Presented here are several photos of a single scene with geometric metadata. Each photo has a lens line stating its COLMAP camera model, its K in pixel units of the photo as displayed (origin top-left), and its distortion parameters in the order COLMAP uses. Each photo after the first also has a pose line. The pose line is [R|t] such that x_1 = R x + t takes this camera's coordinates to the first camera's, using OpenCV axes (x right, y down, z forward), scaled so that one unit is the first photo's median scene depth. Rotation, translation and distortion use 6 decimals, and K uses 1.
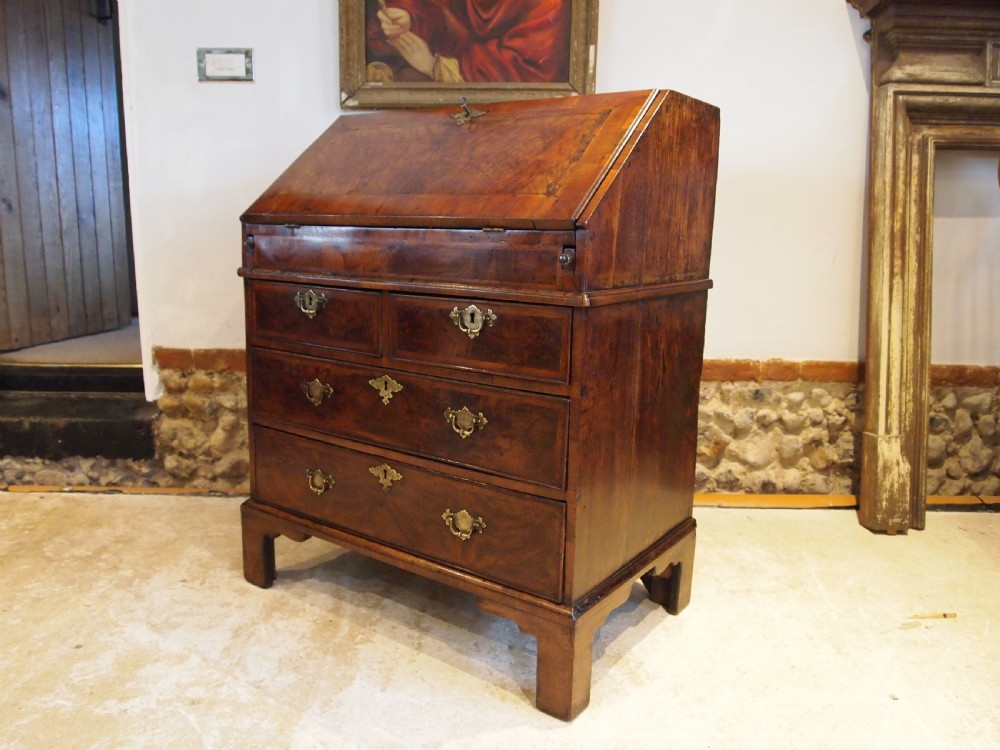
lens RADIAL K [[784.2, 0, 502.4], [0, 784.2, 379.7], [0, 0, 1]] dist [-0.053158, 0.006955]
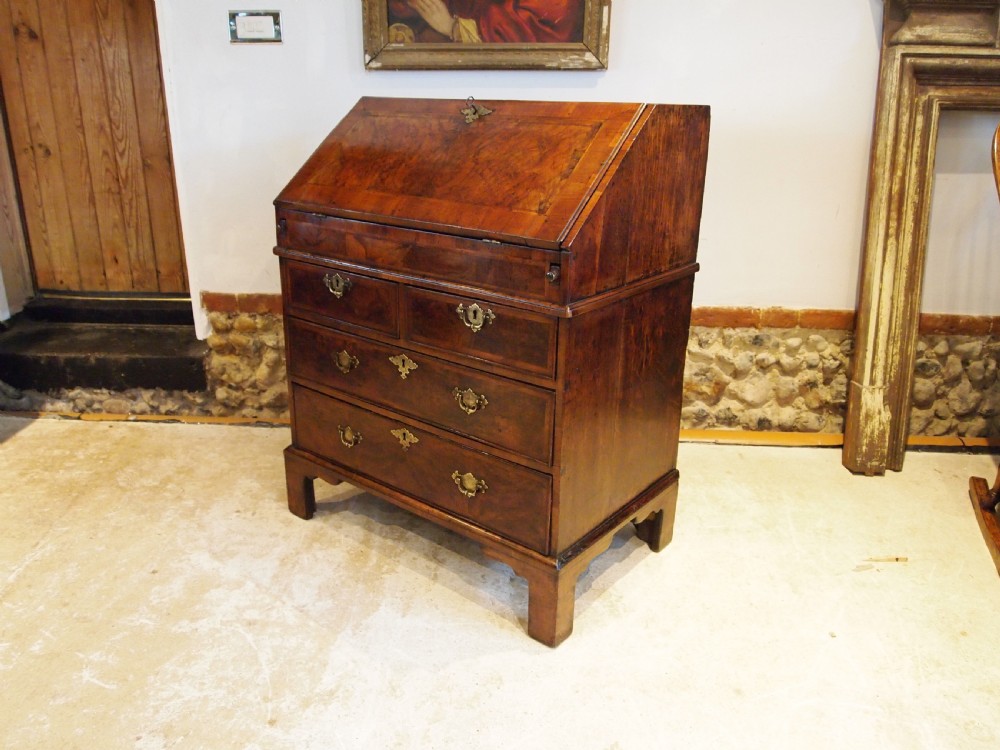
lens RADIAL K [[784.2, 0, 504.6], [0, 784.2, 376.0], [0, 0, 1]] dist [-0.053158, 0.006955]
pose [[0.998668, 0.012342, -0.050095, 0.039700], [-0.004736, 0.988796, 0.149199, -0.100452], [0.051375, -0.148763, 0.987537, -0.091345]]
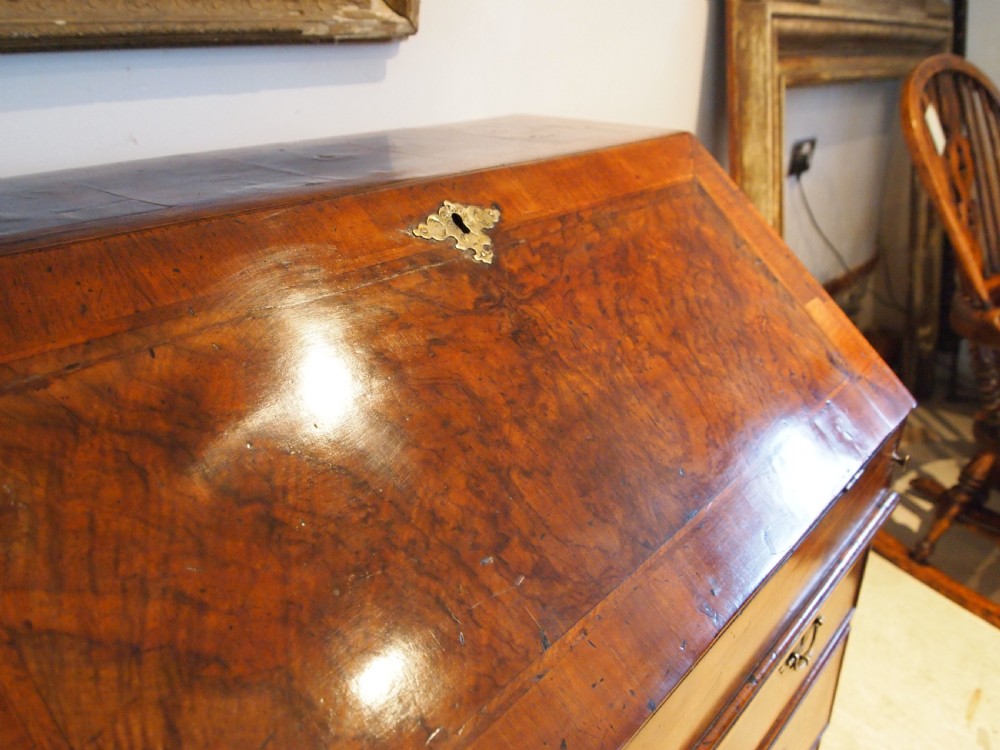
lens RADIAL K [[784.2, 0, 498.1], [0, 784.2, 379.9], [0, 0, 1]] dist [-0.053158, 0.006955]
pose [[0.663801, -0.311480, 0.679962, -0.218958], [0.135618, 0.944208, 0.300131, -0.300217], [-0.735511, -0.107012, 0.669009, 0.671896]]
